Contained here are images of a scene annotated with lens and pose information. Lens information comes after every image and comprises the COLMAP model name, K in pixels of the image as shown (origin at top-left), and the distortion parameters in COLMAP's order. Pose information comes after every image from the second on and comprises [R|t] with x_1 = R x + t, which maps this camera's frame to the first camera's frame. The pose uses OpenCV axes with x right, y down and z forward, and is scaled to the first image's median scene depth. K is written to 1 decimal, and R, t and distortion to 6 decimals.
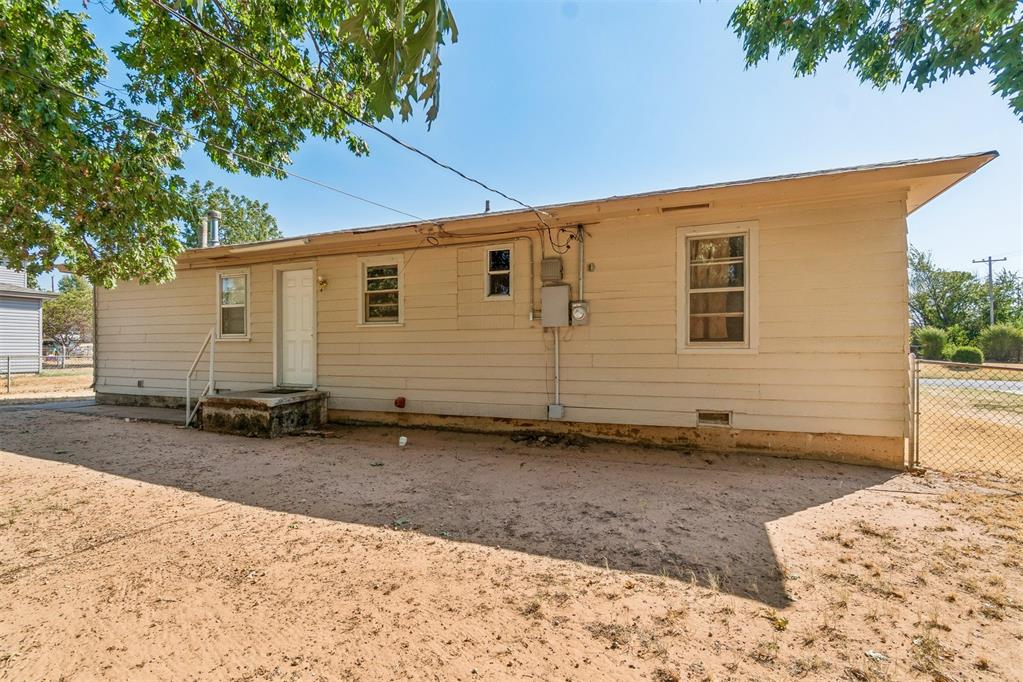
lens RADIAL K [[459.0, 0, 509.4], [0, 459.0, 343.0], [0, 0, 1]] dist [0.007033, 0.000227]
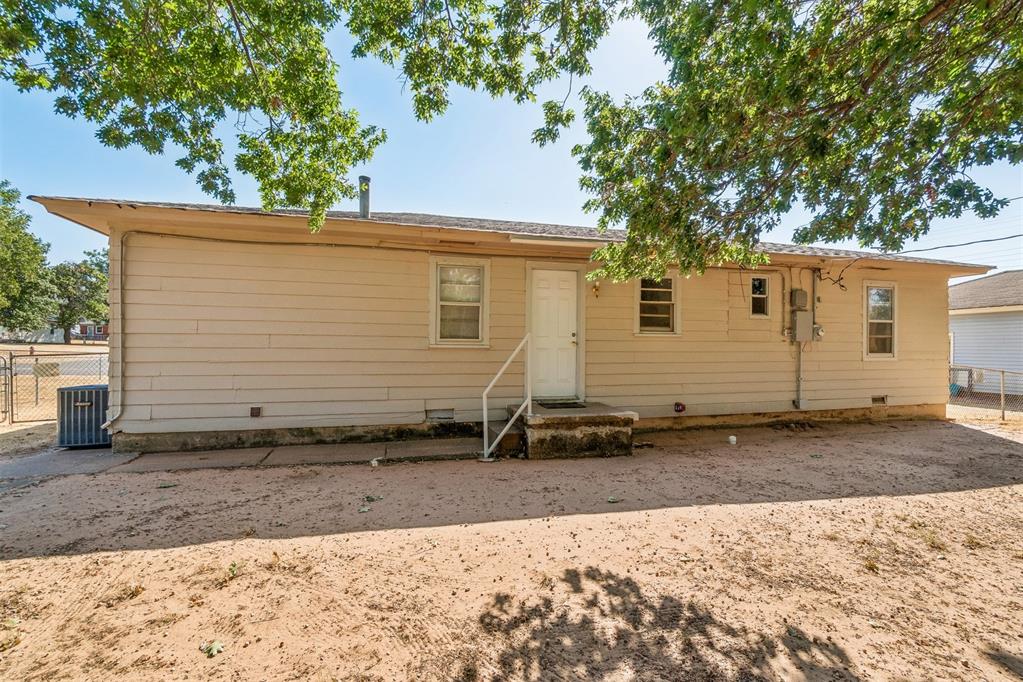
lens RADIAL K [[443.4, 0, 513.5], [0, 443.4, 335.8], [0, 0, 1]] dist [-0.000838, 0.000395]
pose [[0.808180, 0.021737, 0.588534, -1.196354], [-0.011903, 0.999717, -0.020579, -0.012387], [-0.588815, 0.009626, 0.808211, 0.395232]]
